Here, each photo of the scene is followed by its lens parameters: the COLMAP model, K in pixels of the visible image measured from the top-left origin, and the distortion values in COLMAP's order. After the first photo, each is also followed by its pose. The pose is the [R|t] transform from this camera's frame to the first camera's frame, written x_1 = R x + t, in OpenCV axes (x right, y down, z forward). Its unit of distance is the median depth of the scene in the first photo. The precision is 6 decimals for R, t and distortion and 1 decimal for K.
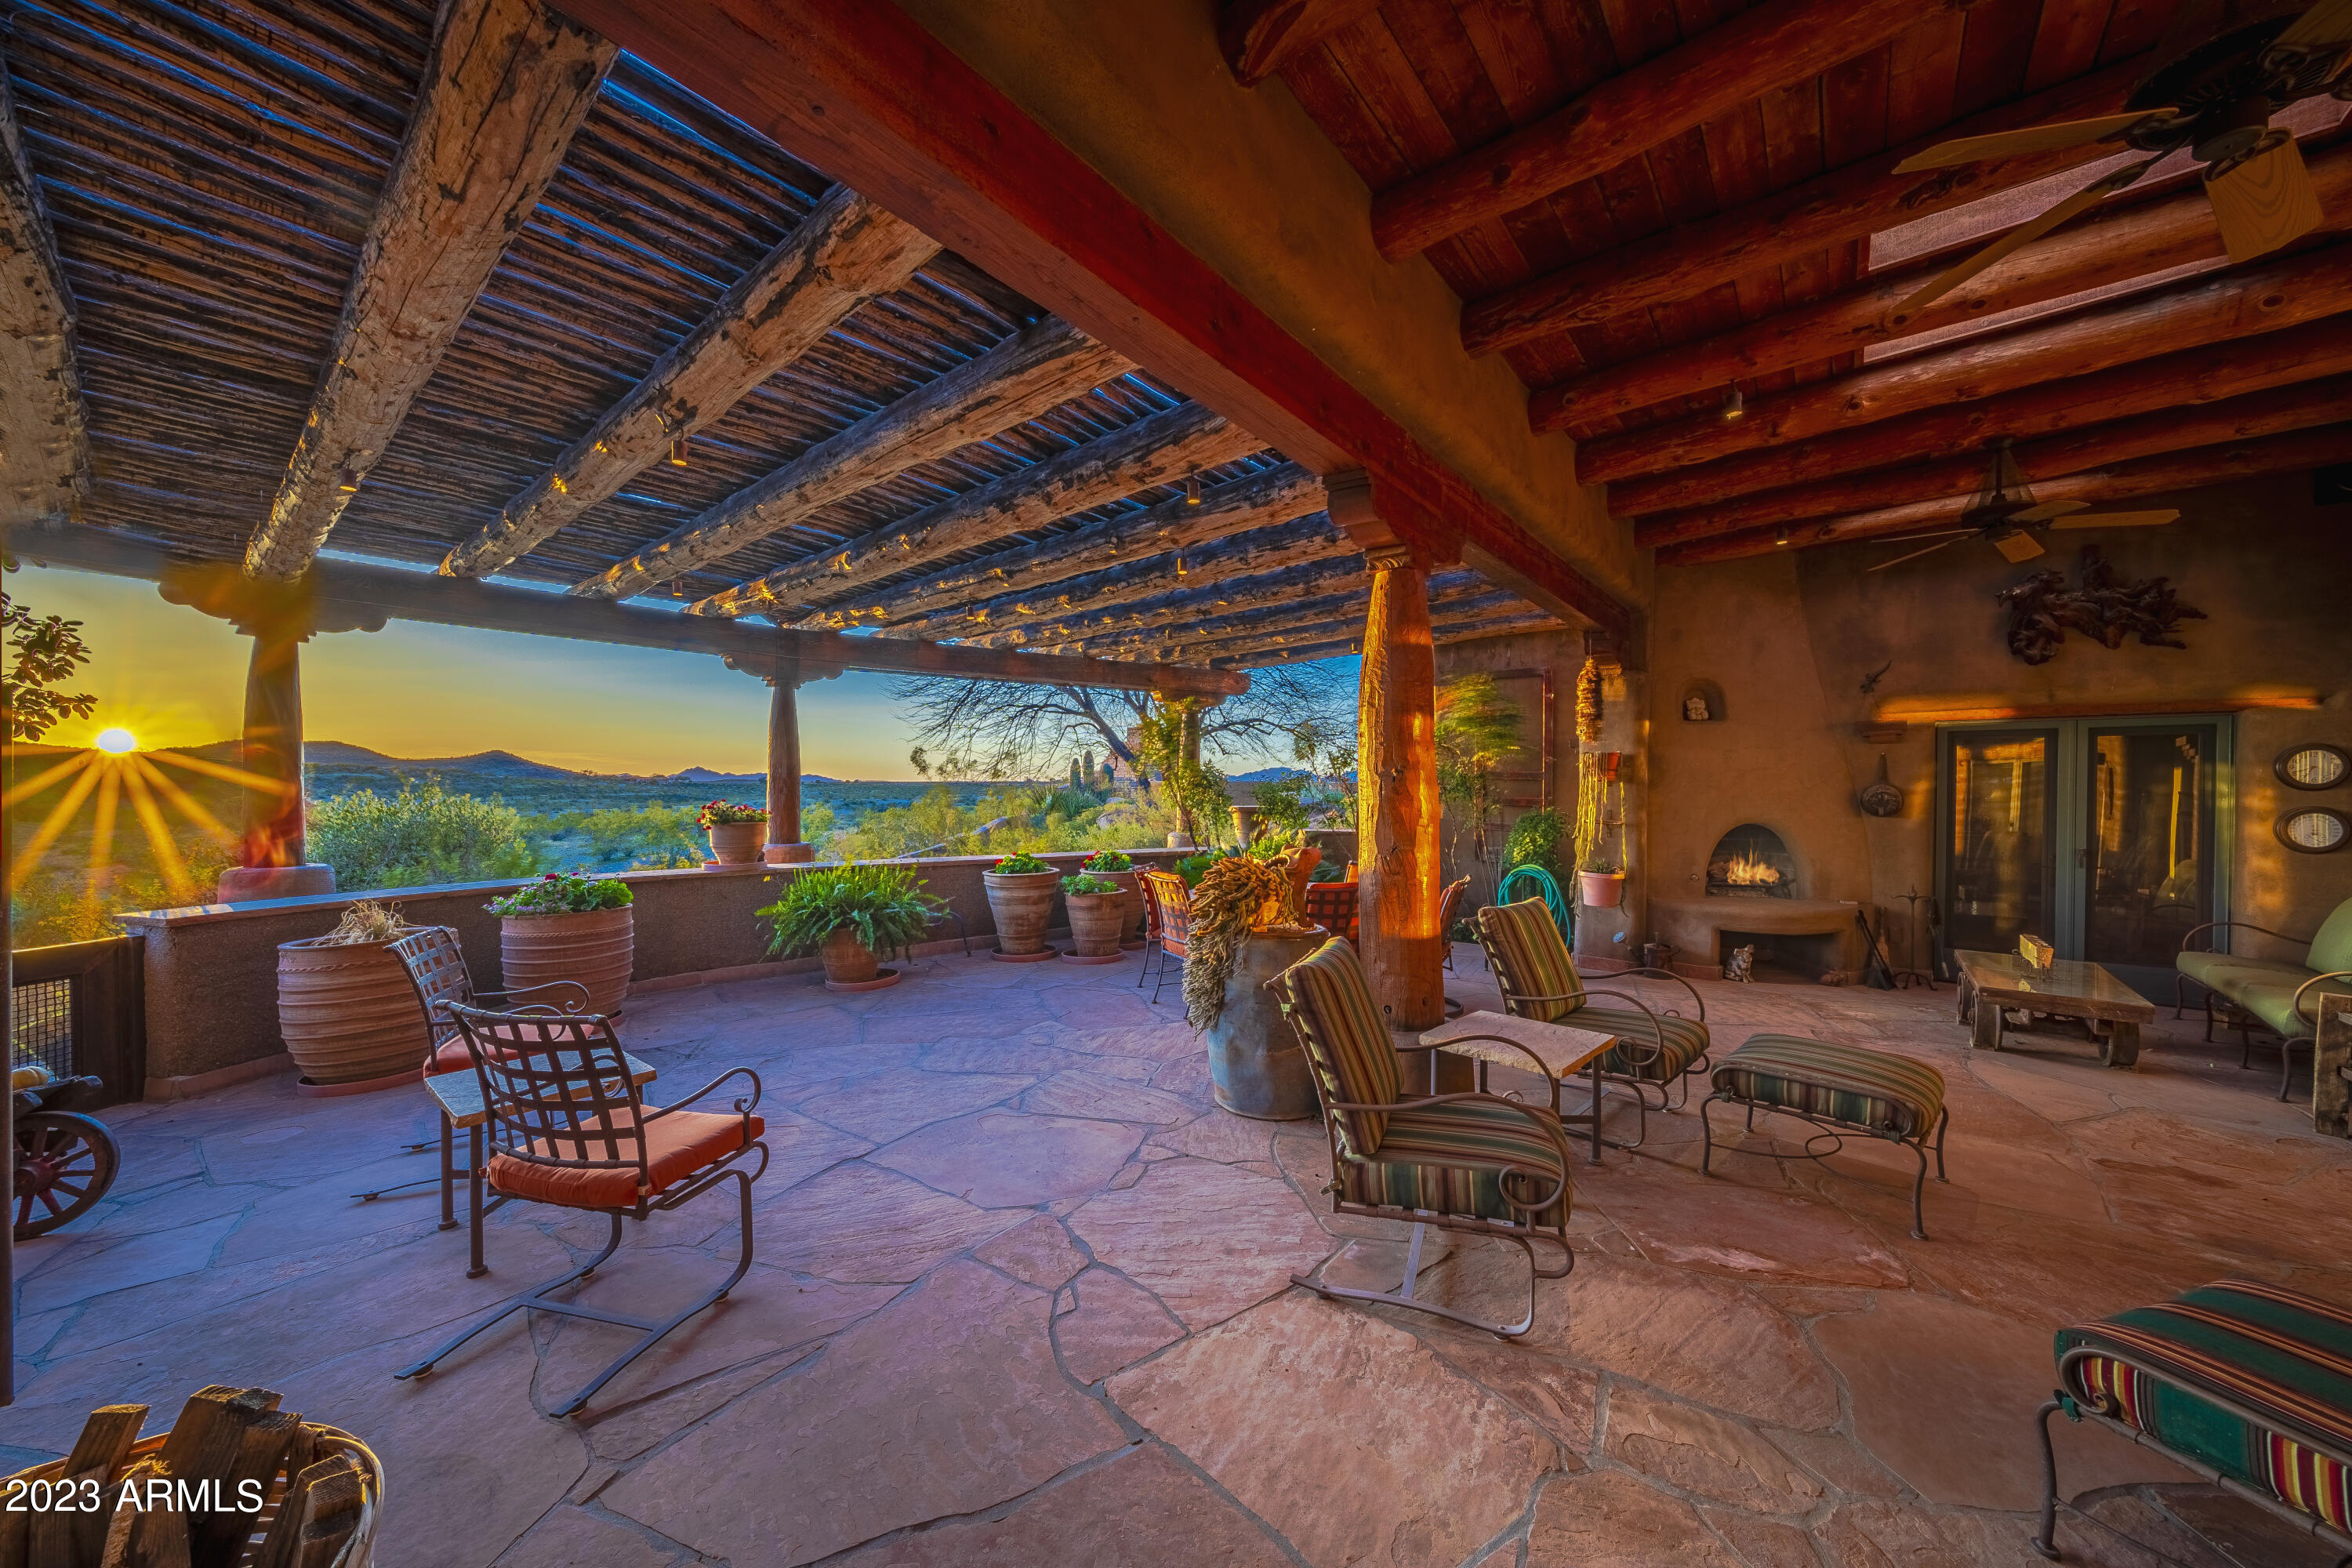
lens RADIAL K [[805.8, 0, 1166.9], [0, 805.8, 791.5], [0, 0, 1]] dist [-0.007480, -0.000625]
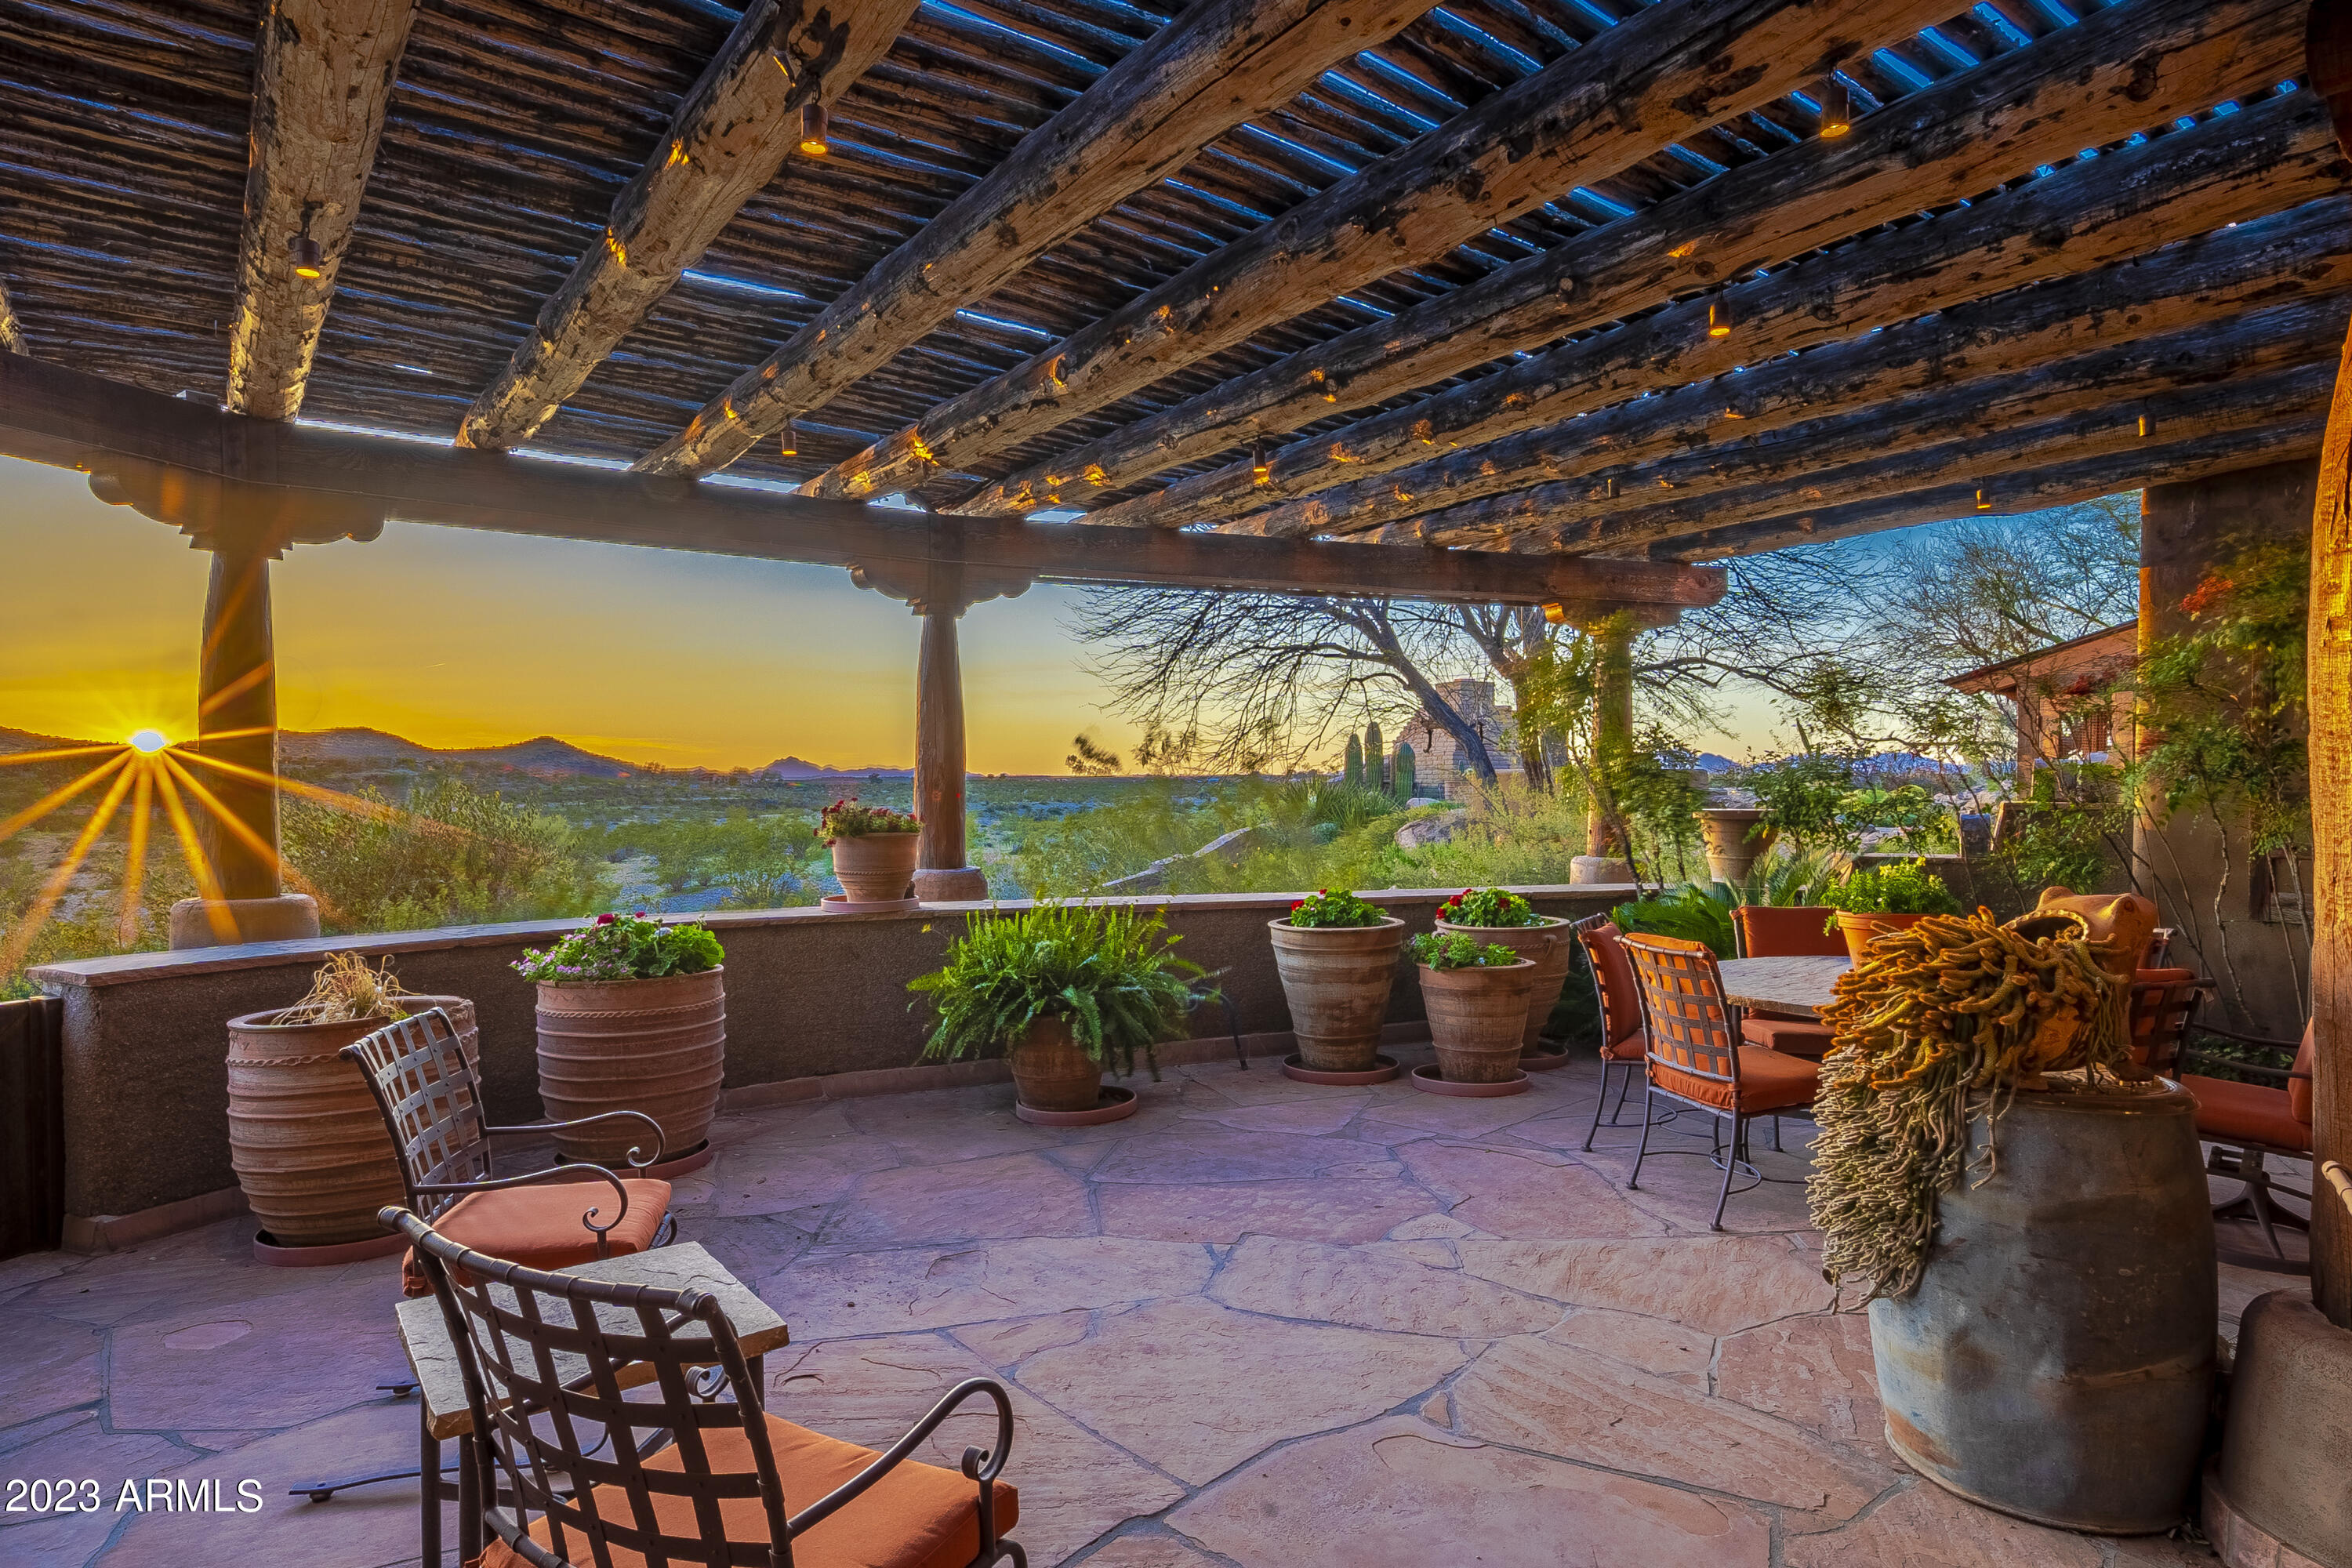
lens RADIAL K [[1257.1, 0, 1175.0], [0, 1257.1, 792.6], [0, 0, 1]] dist [-0.008289, 0.000784]
pose [[0.973364, -0.001380, -0.229263, -0.125763], [0.001750, 0.999997, 0.001410, 0.009266], [0.229260, -0.001773, 0.973364, 0.167794]]
